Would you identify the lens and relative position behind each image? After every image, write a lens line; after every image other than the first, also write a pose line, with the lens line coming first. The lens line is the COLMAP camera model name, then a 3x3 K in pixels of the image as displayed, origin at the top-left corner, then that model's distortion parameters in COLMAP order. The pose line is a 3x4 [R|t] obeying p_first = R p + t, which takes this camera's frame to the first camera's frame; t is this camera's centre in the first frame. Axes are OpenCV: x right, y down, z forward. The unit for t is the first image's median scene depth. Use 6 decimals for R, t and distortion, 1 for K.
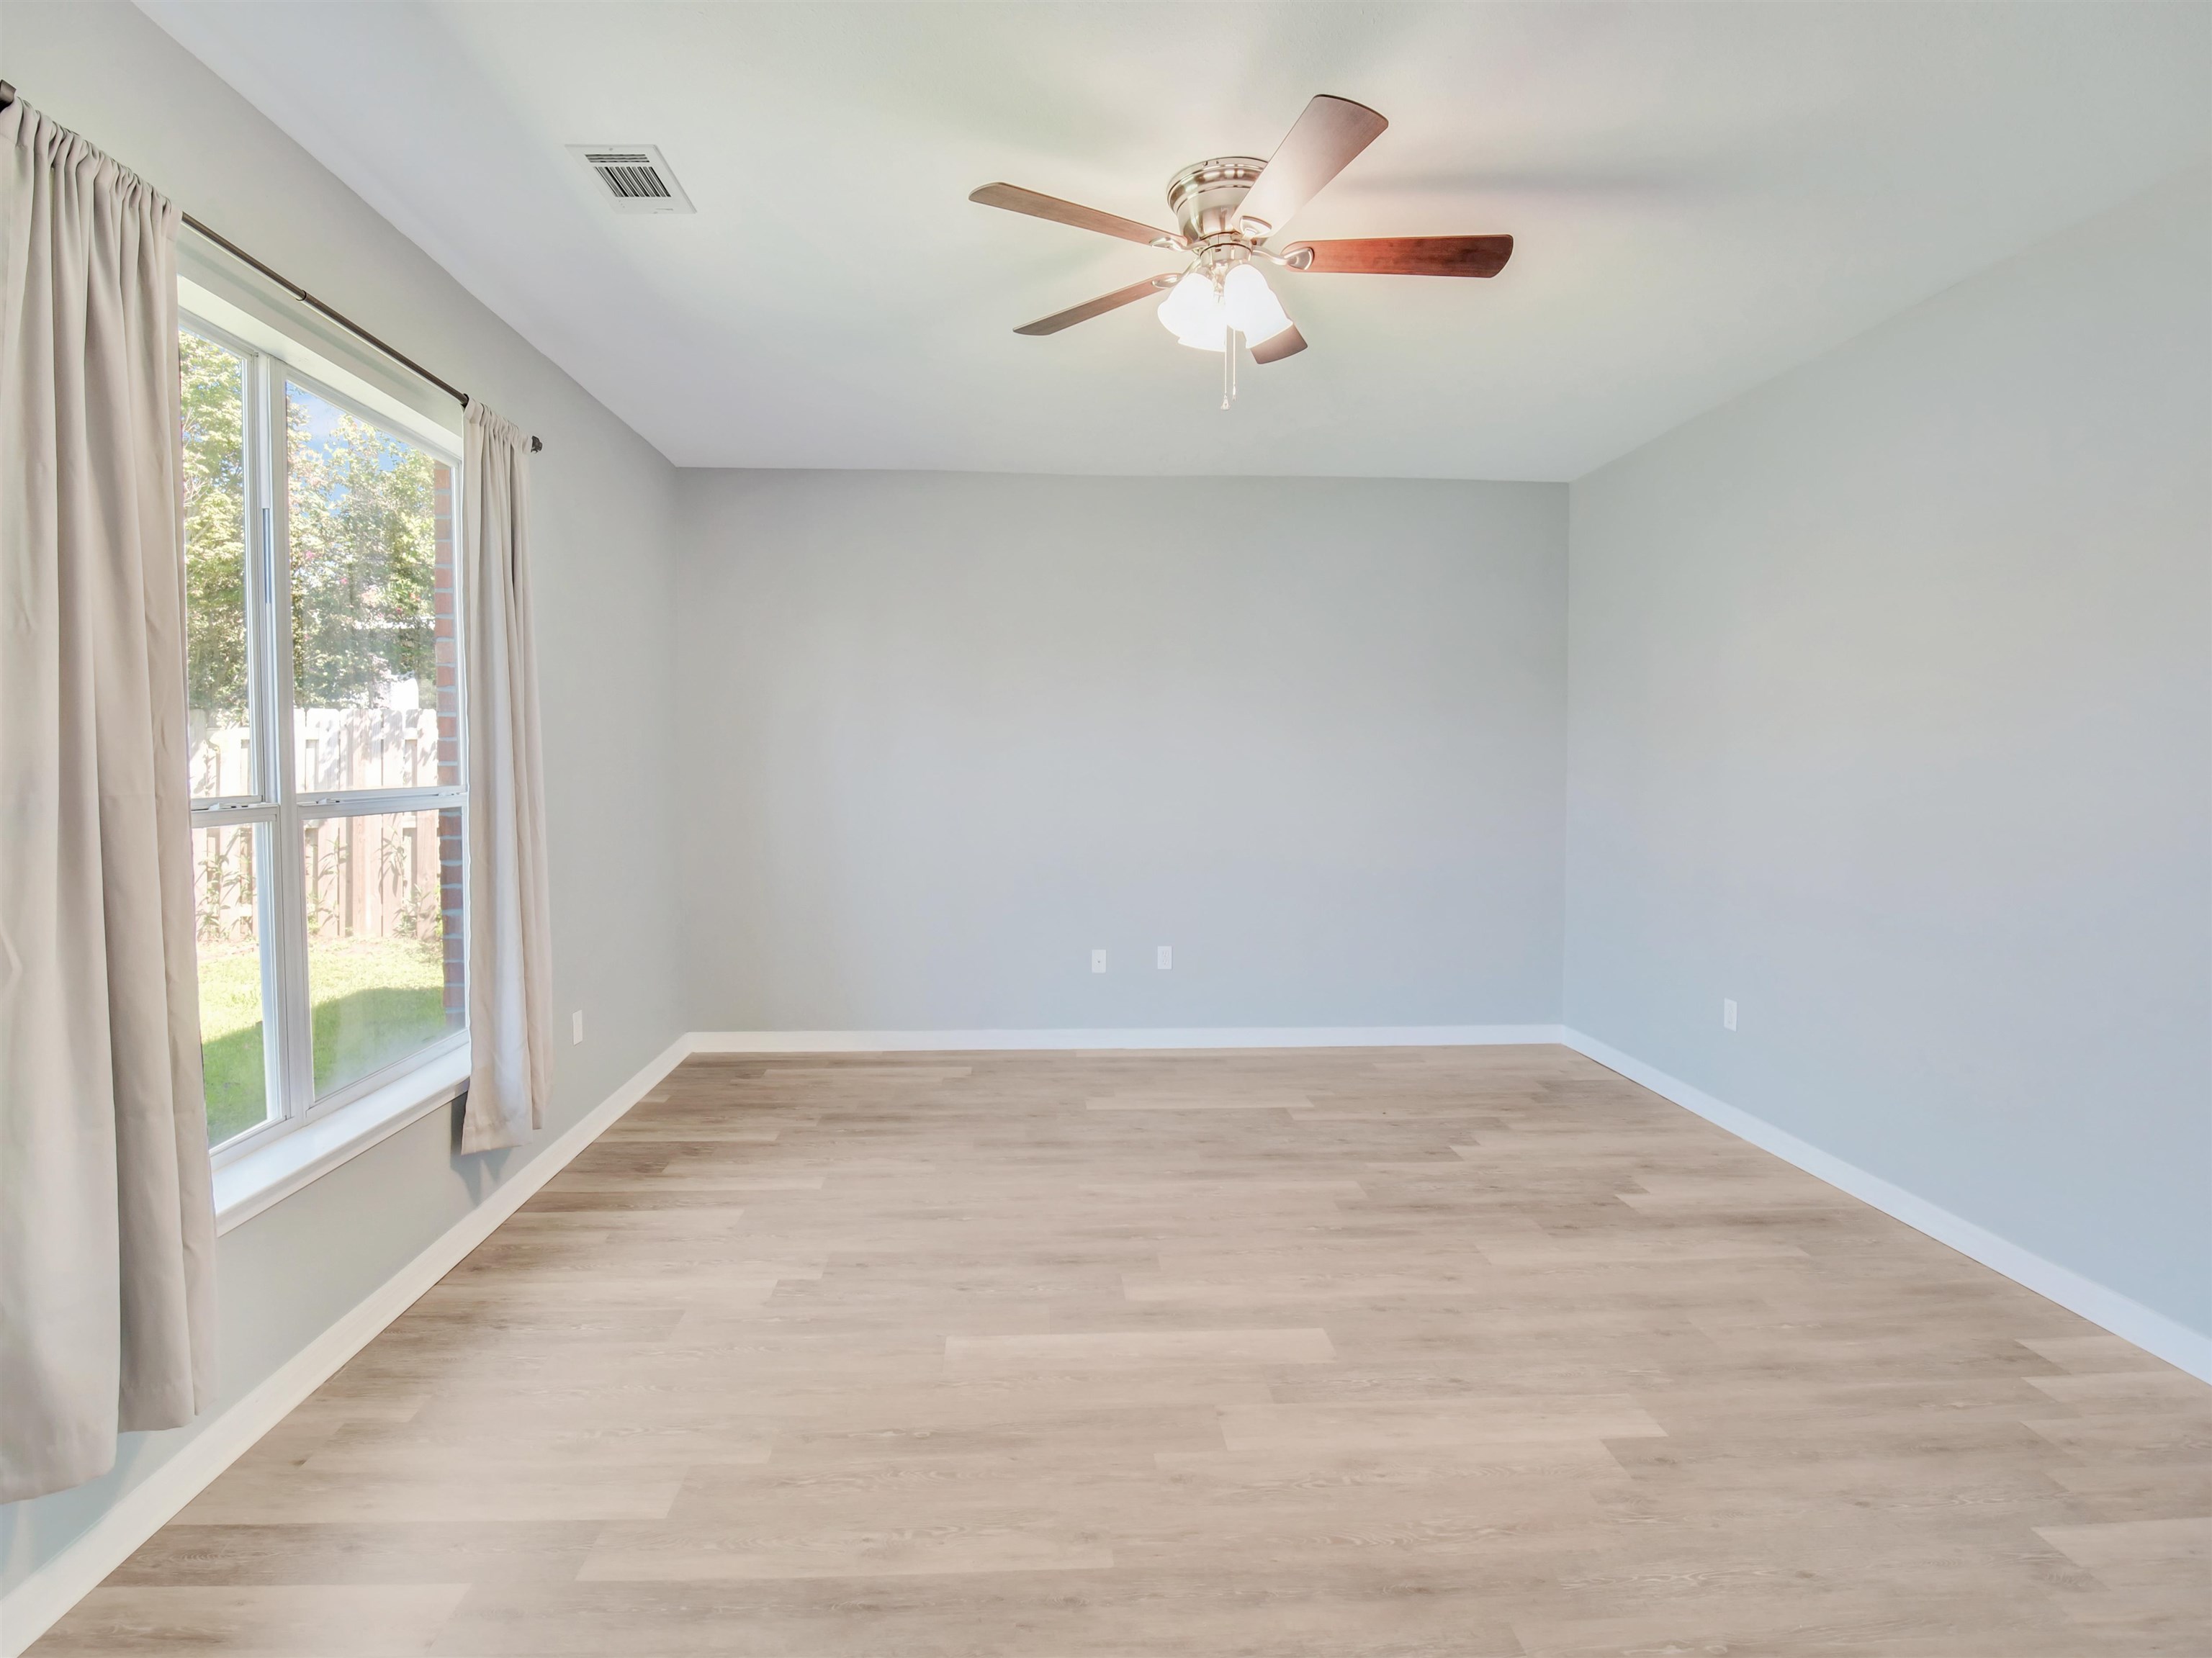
lens RADIAL K [[1067.3, 0, 1100.4], [0, 1067.3, 788.2], [0, 0, 1]] dist [-0.010560, -0.000292]
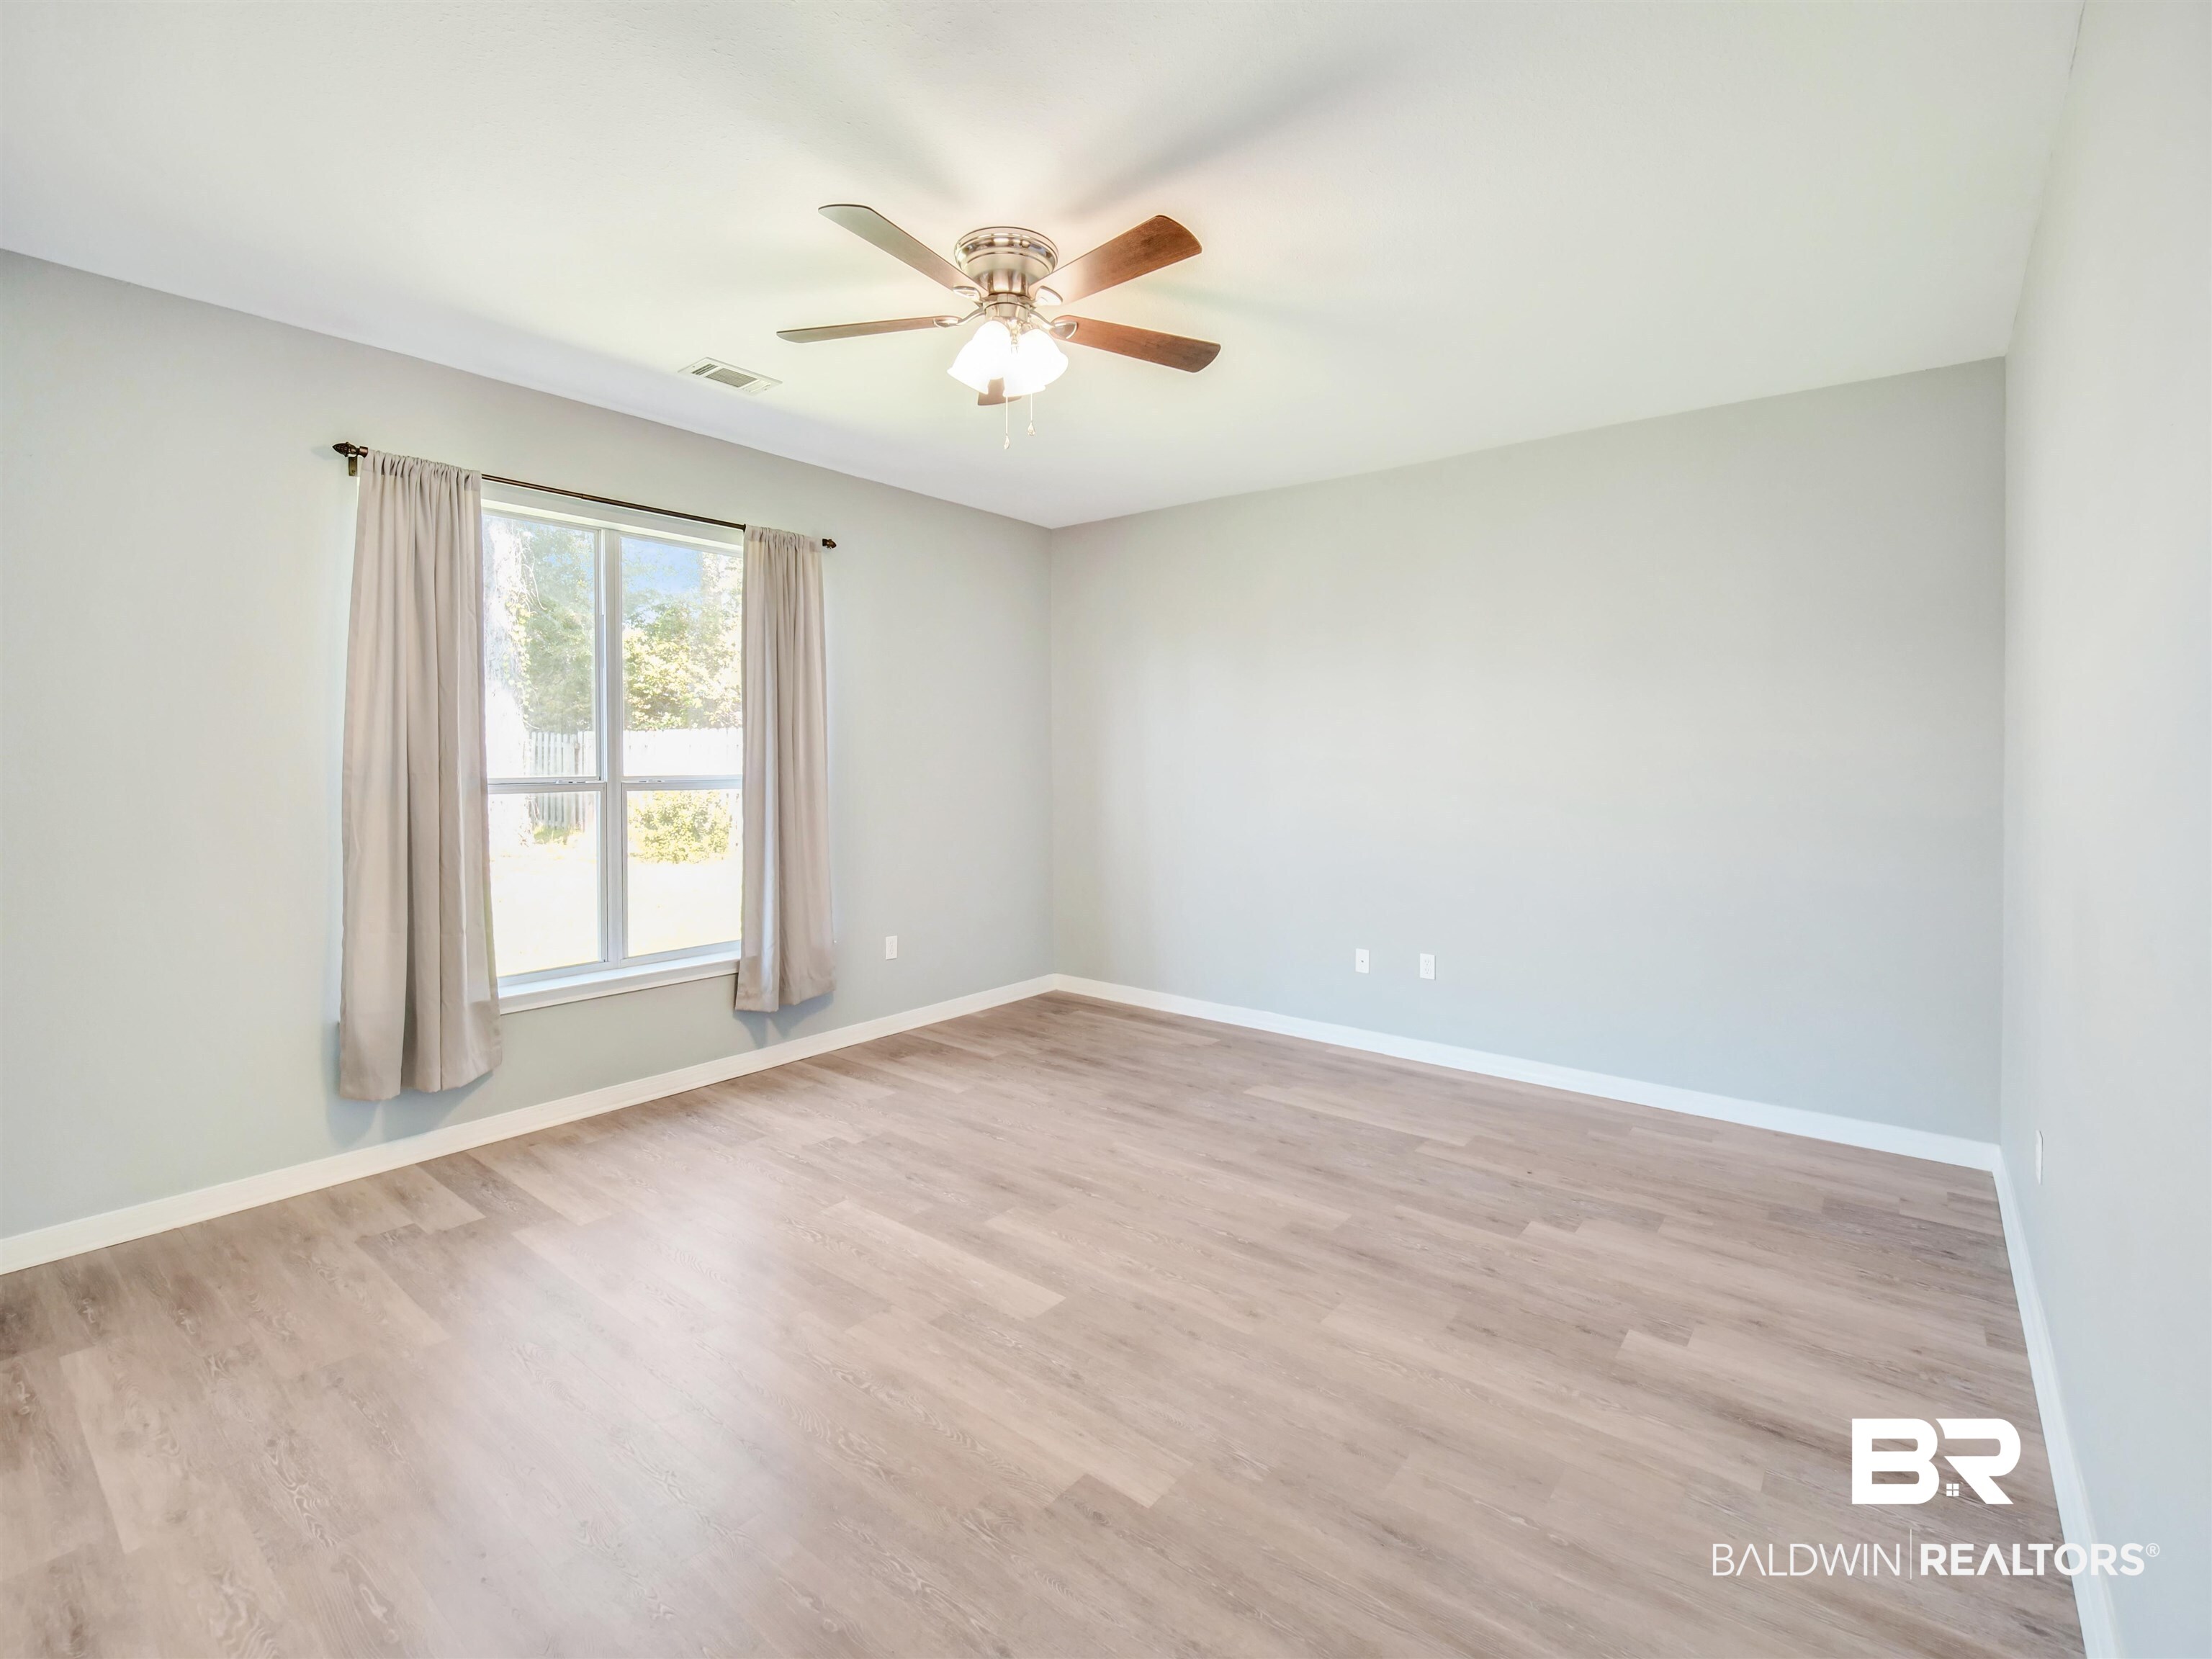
lens RADIAL K [[1008.5, 0, 1097.6], [0, 1008.5, 777.9], [0, 0, 1]] dist [-0.001941, 0.000492]
pose [[0.747287, 0.011829, -0.664396, 0.704938], [-0.017942, 0.999836, -0.002378, -0.002113], [0.664260, 0.013697, 0.747377, 0.216008]]
